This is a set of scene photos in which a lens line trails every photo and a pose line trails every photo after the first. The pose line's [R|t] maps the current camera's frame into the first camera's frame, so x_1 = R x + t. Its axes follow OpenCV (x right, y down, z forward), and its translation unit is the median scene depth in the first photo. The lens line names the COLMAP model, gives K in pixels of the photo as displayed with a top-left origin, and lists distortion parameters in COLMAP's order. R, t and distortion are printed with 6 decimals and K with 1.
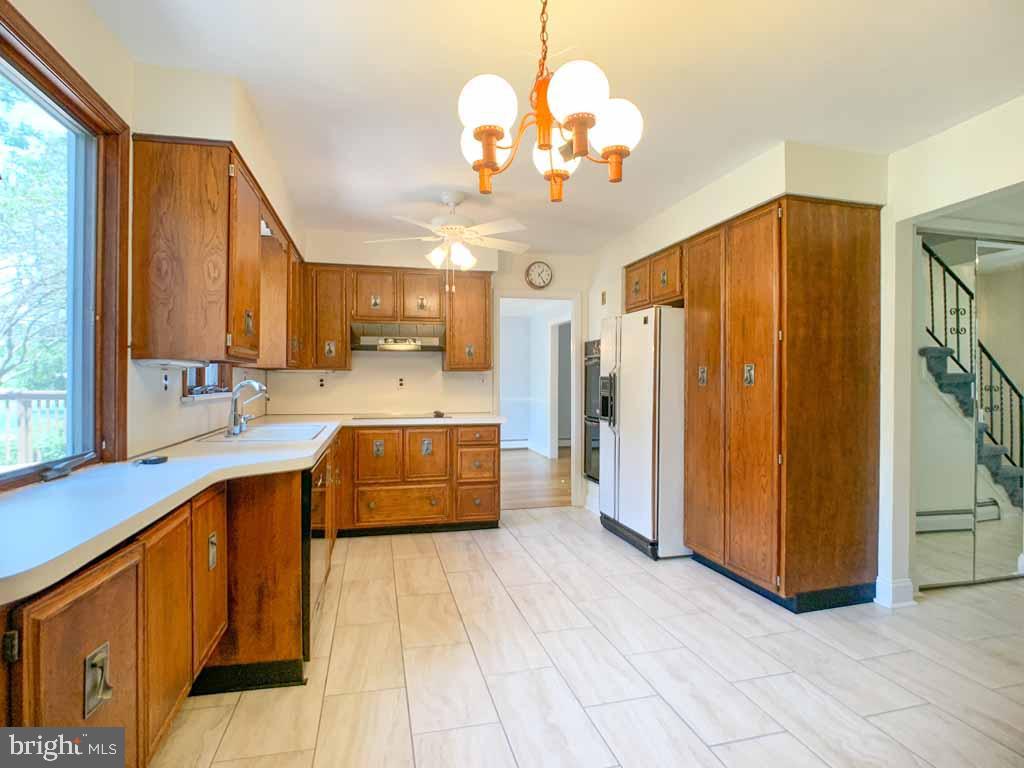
lens RADIAL K [[528.7, 0, 490.1], [0, 528.7, 383.6], [0, 0, 1]] dist [-0.022332, -0.000062]
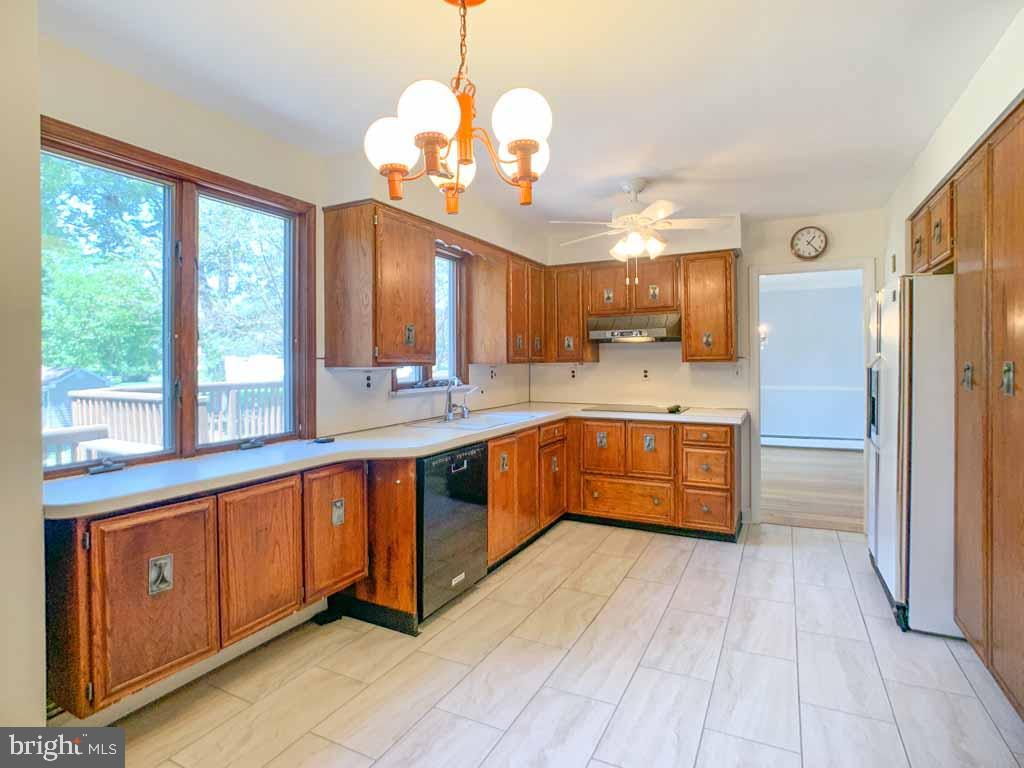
lens RADIAL K [[521.0, 0, 515.6], [0, 521.0, 365.6], [0, 0, 1]] dist [-0.027028, -0.000738]
pose [[0.772281, -0.001990, -0.635278, 0.303143], [0.005167, 0.999982, 0.003148, -0.026063], [0.635260, -0.005714, 0.772277, 0.119013]]
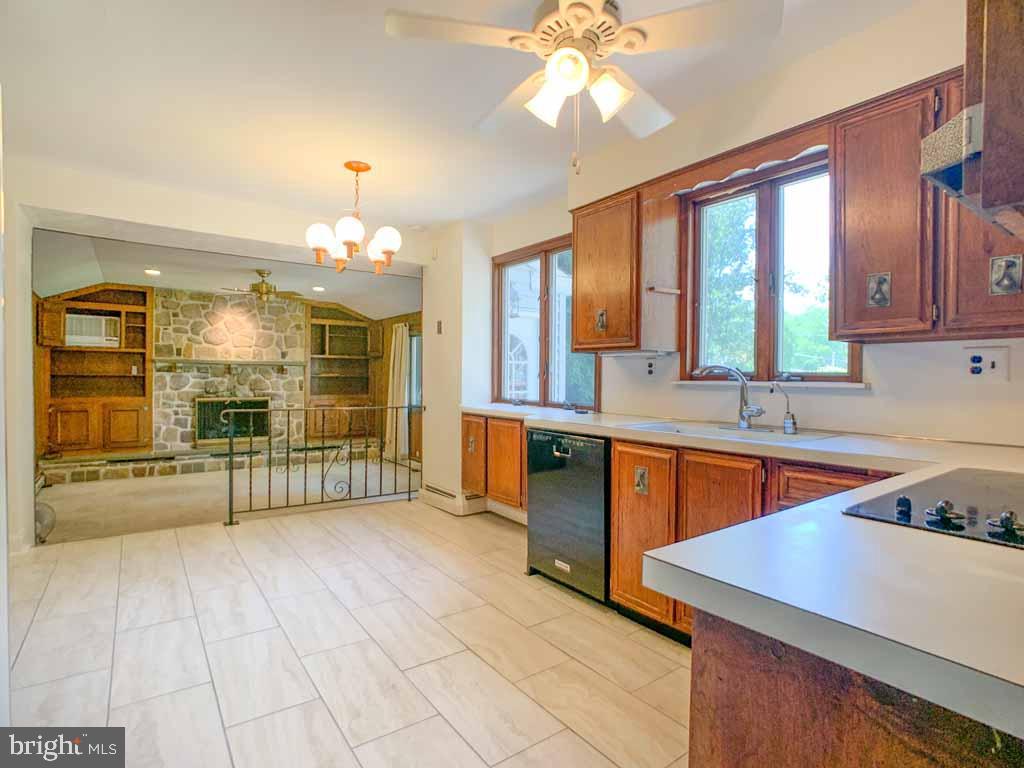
lens RADIAL K [[518.8, 0, 512.0], [0, 518.8, 384.0], [0, 0, 1]] dist [-0.074509, 0.034950]
pose [[-0.912362, -0.003891, -0.409367, 0.141582], [-0.012770, 0.999739, 0.018959, 0.010133], [0.409186, 0.022525, -0.912173, 1.188430]]
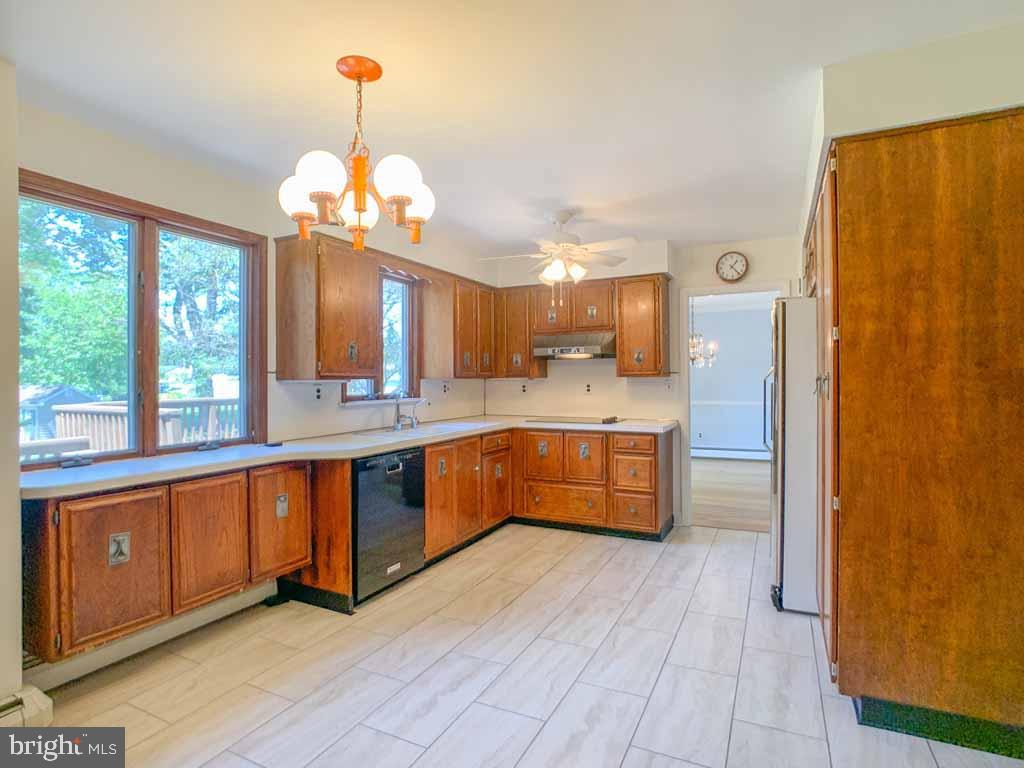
lens RADIAL K [[523.3, 0, 512.0], [0, 523.3, 384.0], [0, 0, 1]] dist [-0.027400, 0.000529]
pose [[0.775717, -0.002951, -0.631074, 0.437420], [0.005852, 0.999980, 0.002517, -0.017122], [0.631054, -0.005645, 0.775719, 0.108888]]
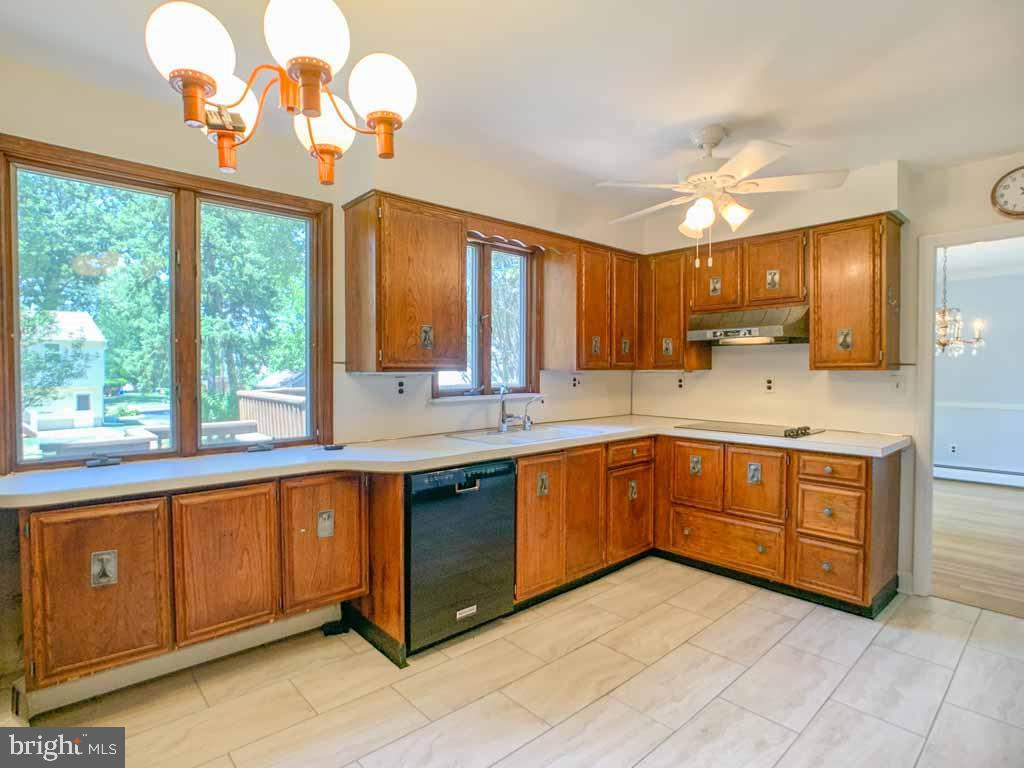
lens RADIAL K [[523.3, 0, 512.0], [0, 523.3, 384.0], [0, 0, 1]] dist [-0.027400, 0.000529]
pose [[0.492931, 0.022432, -0.869779, 0.360595], [-0.003264, 0.999708, 0.023933, -0.024082], [0.870062, -0.008958, 0.492861, 0.350052]]
